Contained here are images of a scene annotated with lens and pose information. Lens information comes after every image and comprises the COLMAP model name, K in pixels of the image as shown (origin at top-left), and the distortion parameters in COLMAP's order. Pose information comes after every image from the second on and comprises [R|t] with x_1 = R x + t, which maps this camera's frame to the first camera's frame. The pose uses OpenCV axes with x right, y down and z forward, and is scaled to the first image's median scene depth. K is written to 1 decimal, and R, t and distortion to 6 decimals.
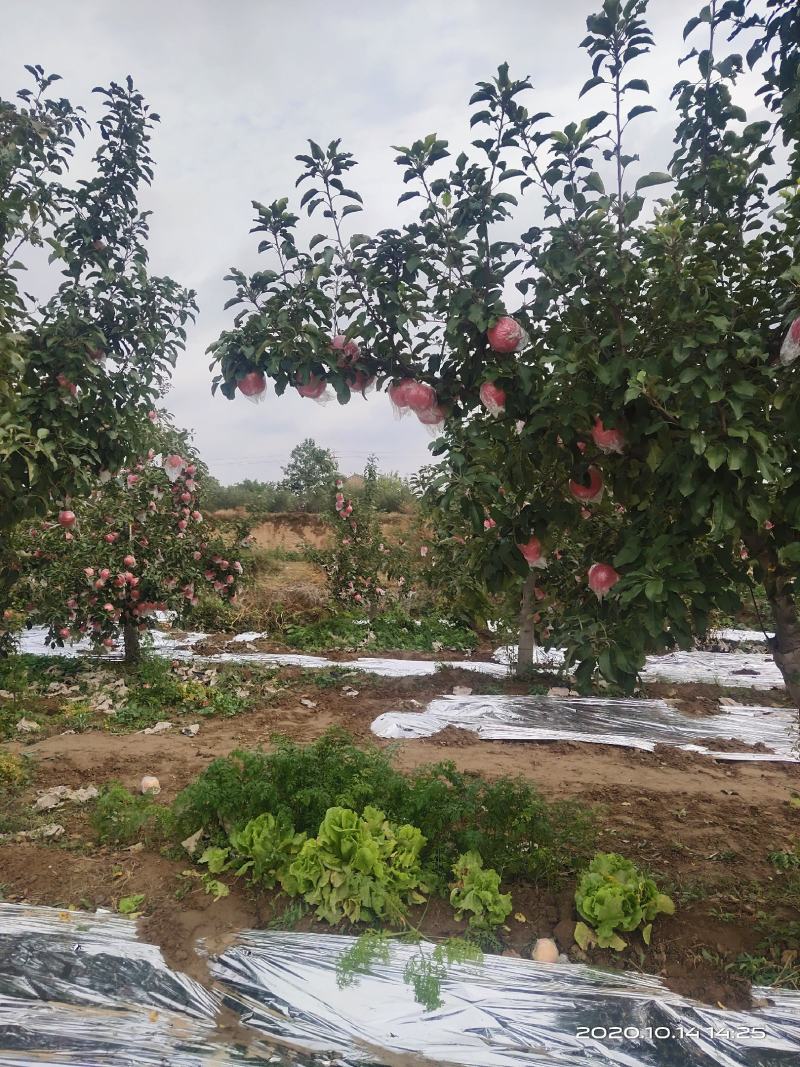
lens RADIAL K [[822.8, 0, 400.0], [0, 822.8, 533.5], [0, 0, 1]] dist [0.003429, 0.004365]
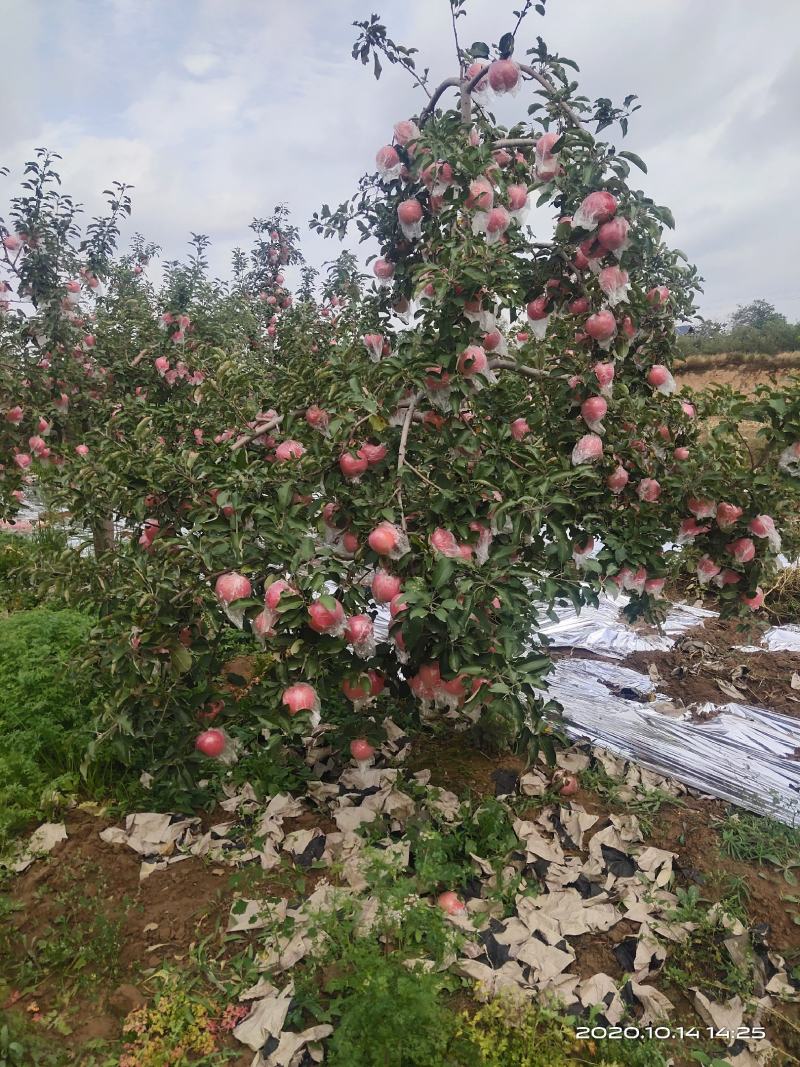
lens RADIAL K [[822.8, 0, 400.0], [0, 822.8, 533.5], [0, 0, 1]] dist [0.003429, 0.004365]
pose [[0.796761, 0.105546, -0.595006, -0.129942], [0.016339, 0.980506, 0.195807, -0.030492], [0.604074, -0.165733, 0.779505, 0.726799]]
